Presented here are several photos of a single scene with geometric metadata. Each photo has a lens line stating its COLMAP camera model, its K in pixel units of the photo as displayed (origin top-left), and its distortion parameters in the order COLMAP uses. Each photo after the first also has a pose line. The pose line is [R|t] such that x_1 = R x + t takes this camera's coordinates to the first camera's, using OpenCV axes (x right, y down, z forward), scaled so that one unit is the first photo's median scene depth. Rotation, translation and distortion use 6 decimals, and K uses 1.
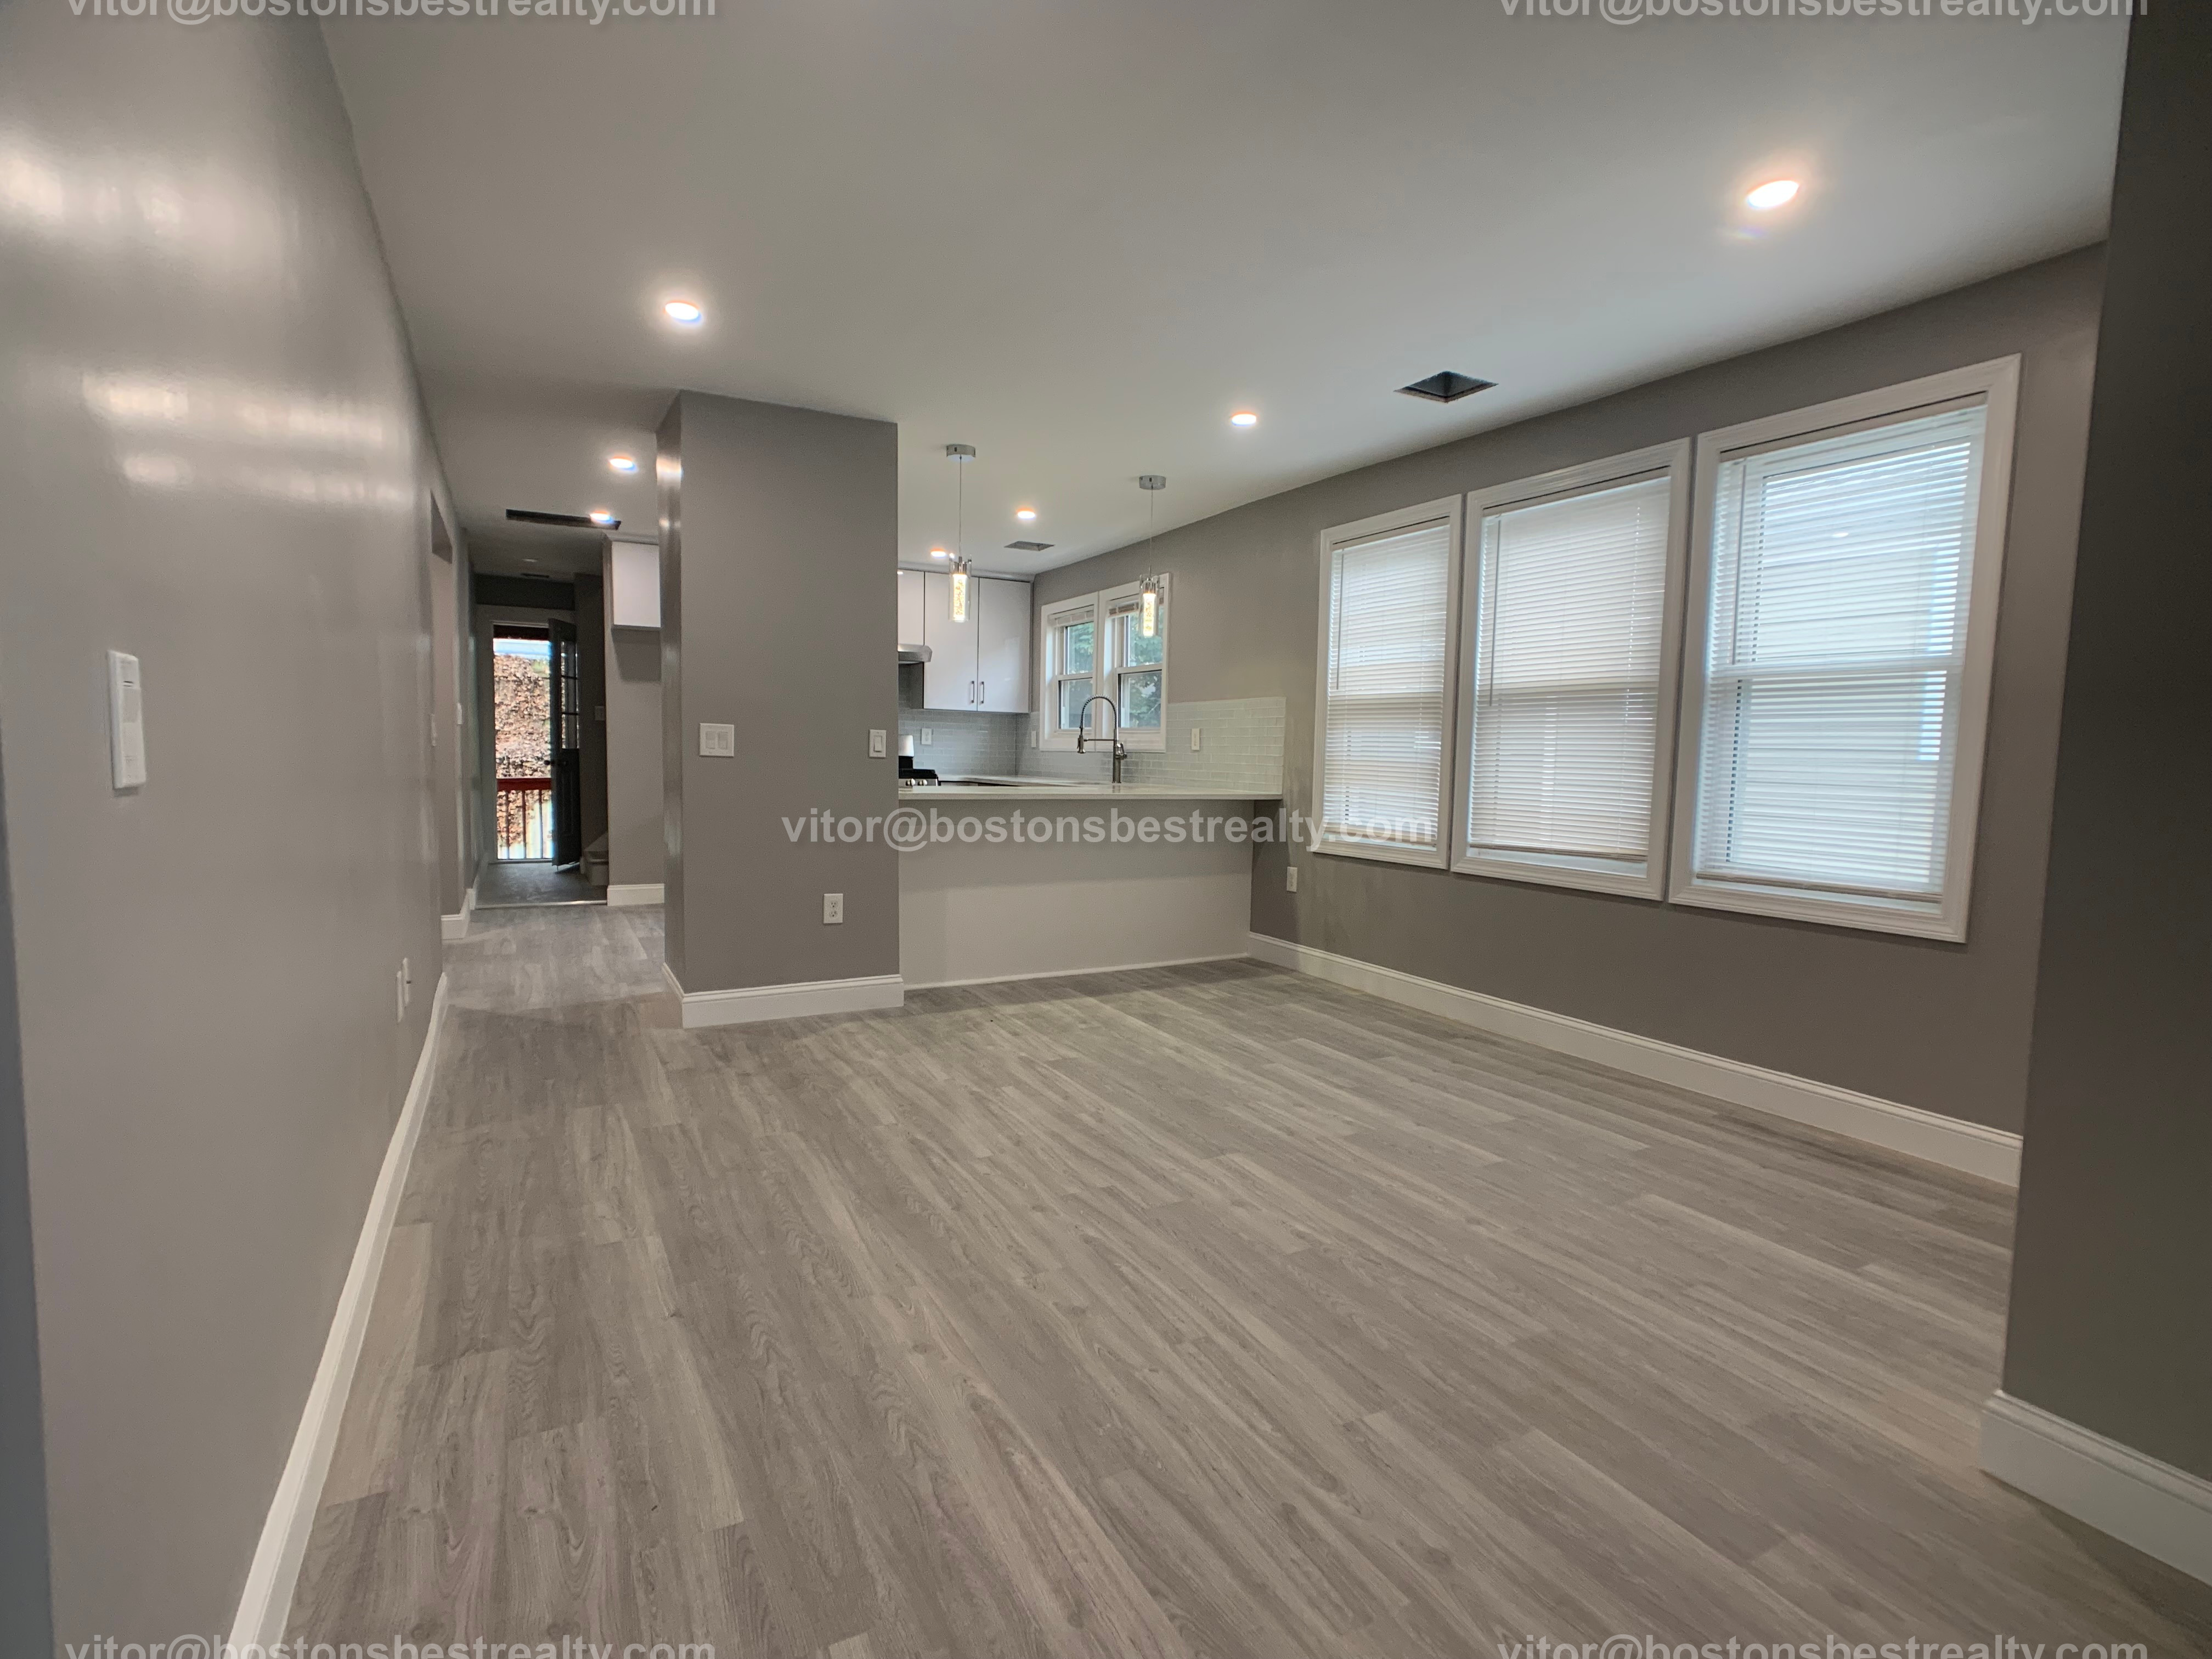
lens RADIAL K [[1106.1, 0, 1133.2], [0, 1106.1, 846.4], [0, 0, 1]] dist [-0.038210, 0.018936]
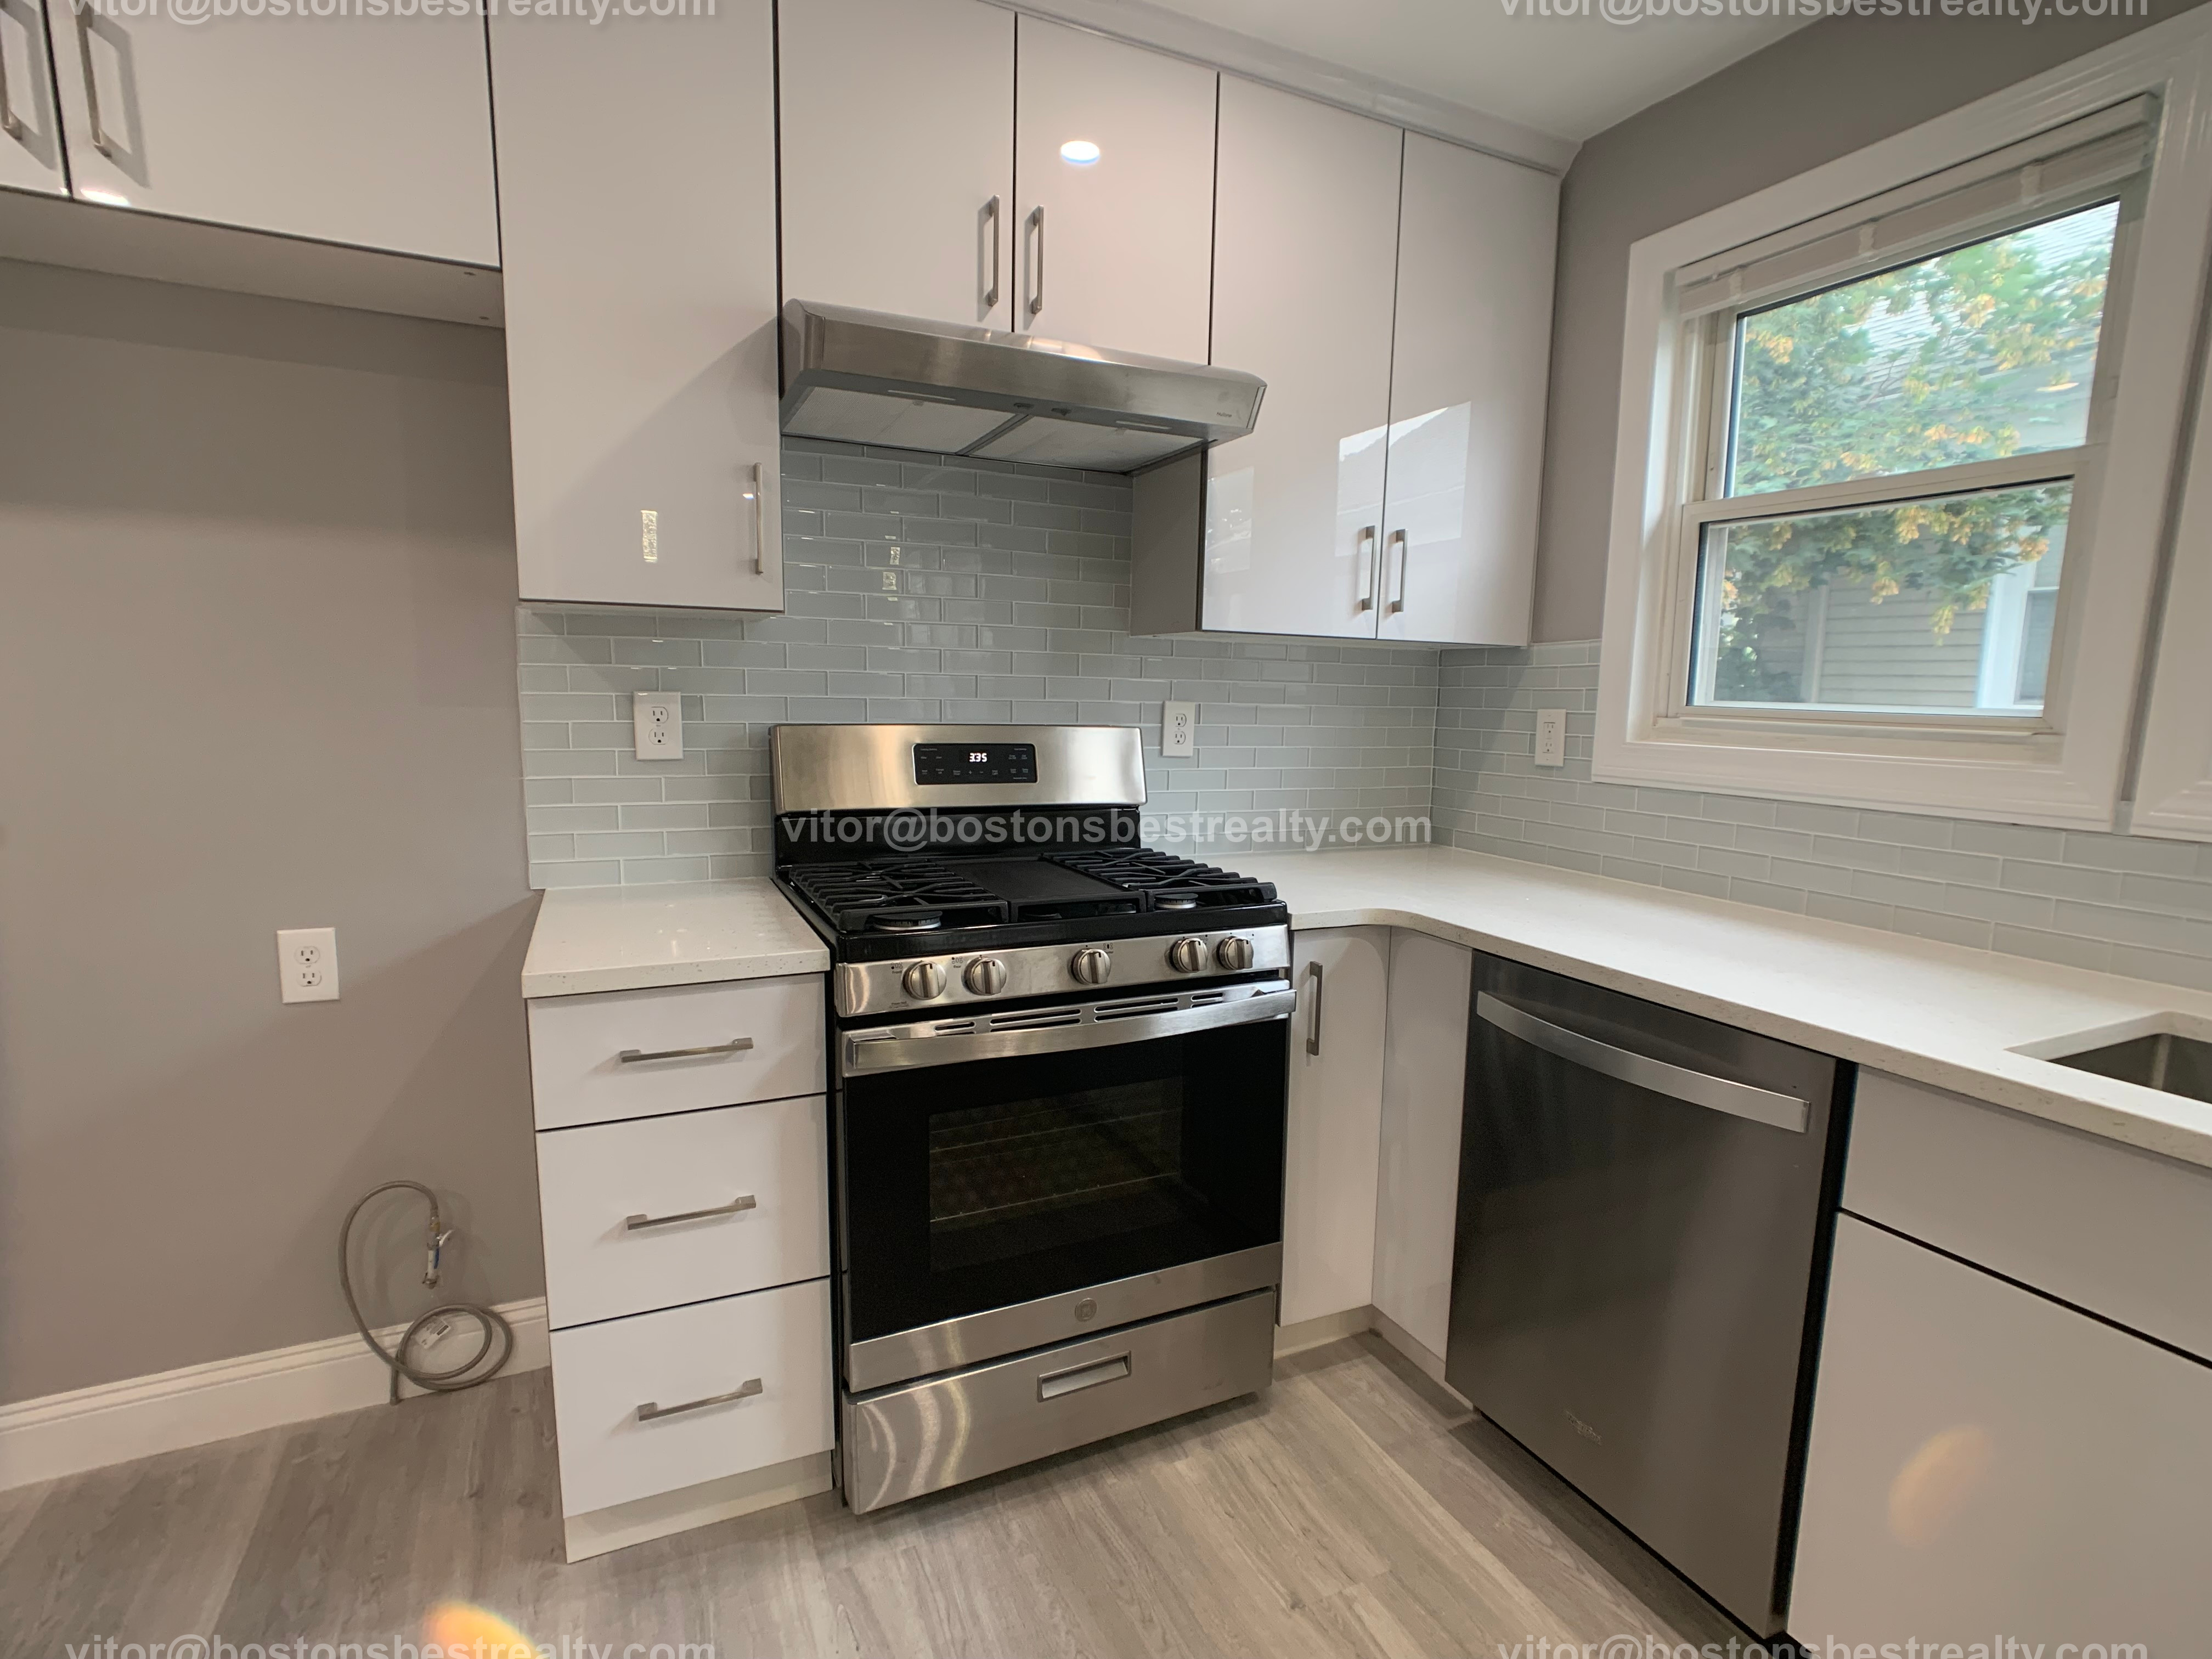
lens RADIAL K [[1106.1, 0, 1133.2], [0, 1106.1, 846.4], [0, 0, 1]] dist [-0.038210, 0.018936]
pose [[0.998252, 0.009257, -0.058365, -0.489418], [-0.006350, 0.998739, 0.049802, -0.223251], [0.058753, -0.049345, 0.997052, 1.901398]]
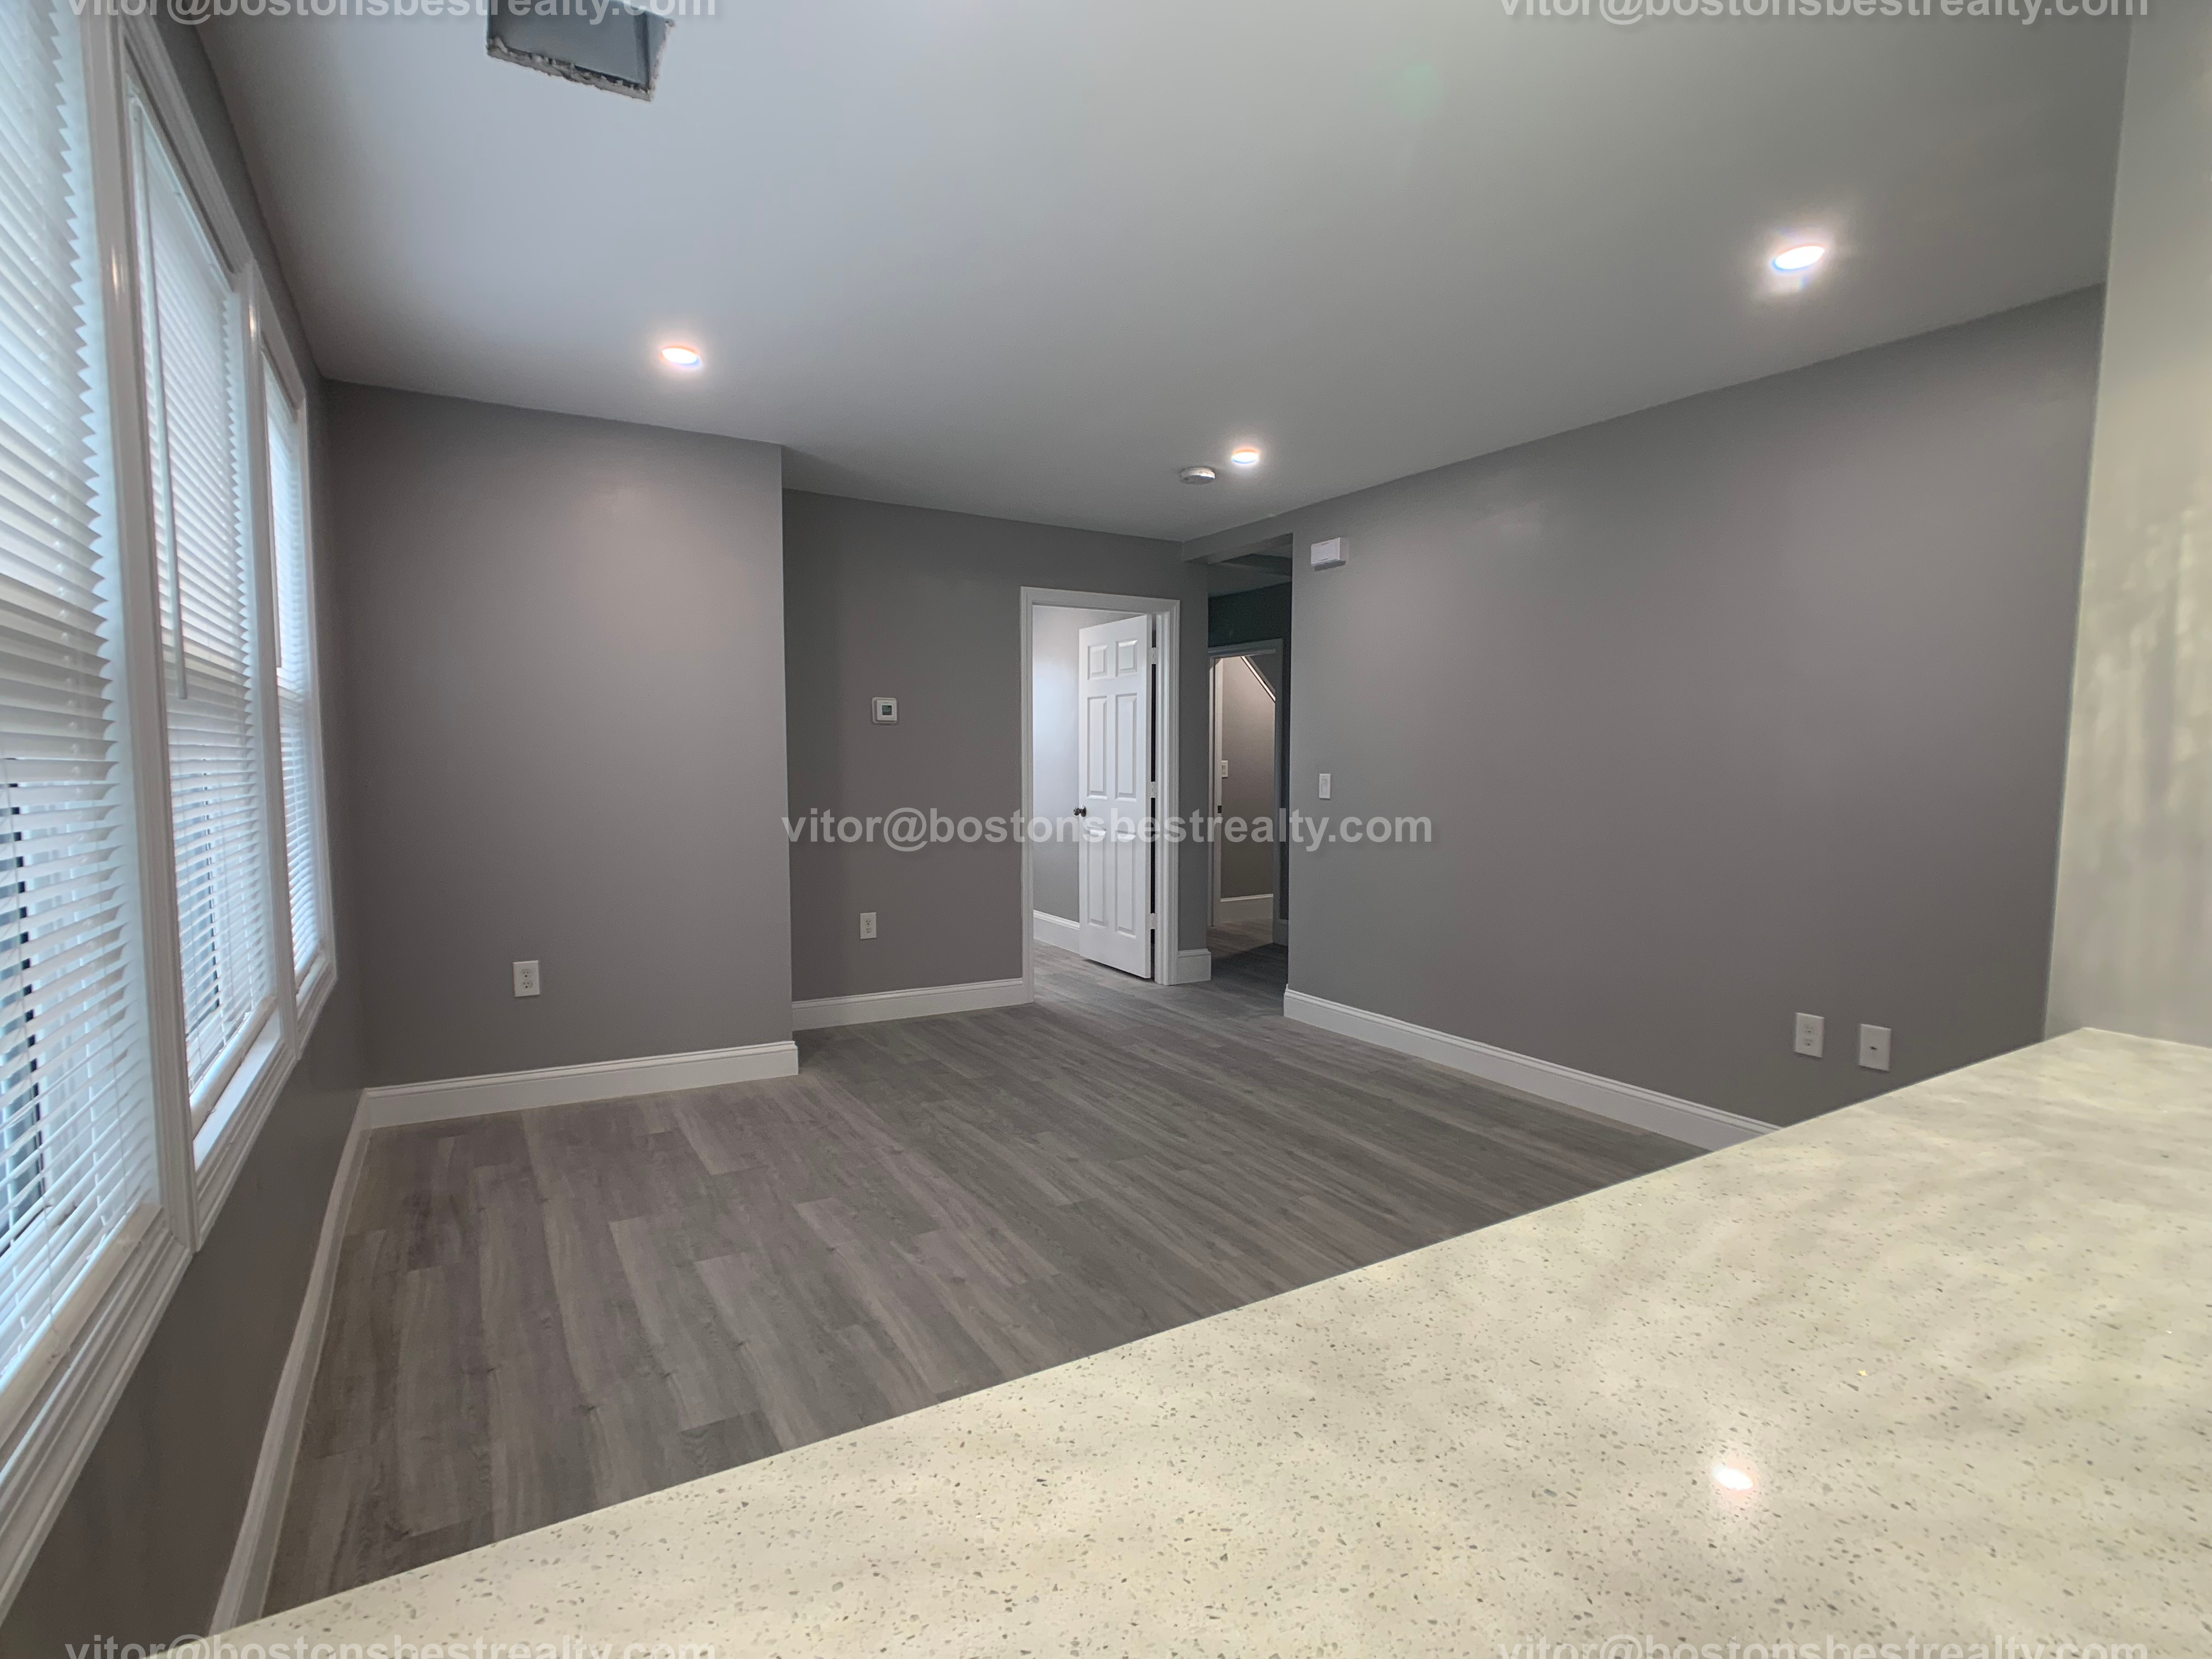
lens RADIAL K [[1106.1, 0, 1133.2], [0, 1106.1, 846.4], [0, 0, 1]] dist [-0.038210, 0.018936]
pose [[-0.998763, -0.018810, -0.046026, 0.080253], [-0.026097, 0.986241, 0.163243, -0.207194], [0.042322, 0.164242, -0.985512, 1.918752]]
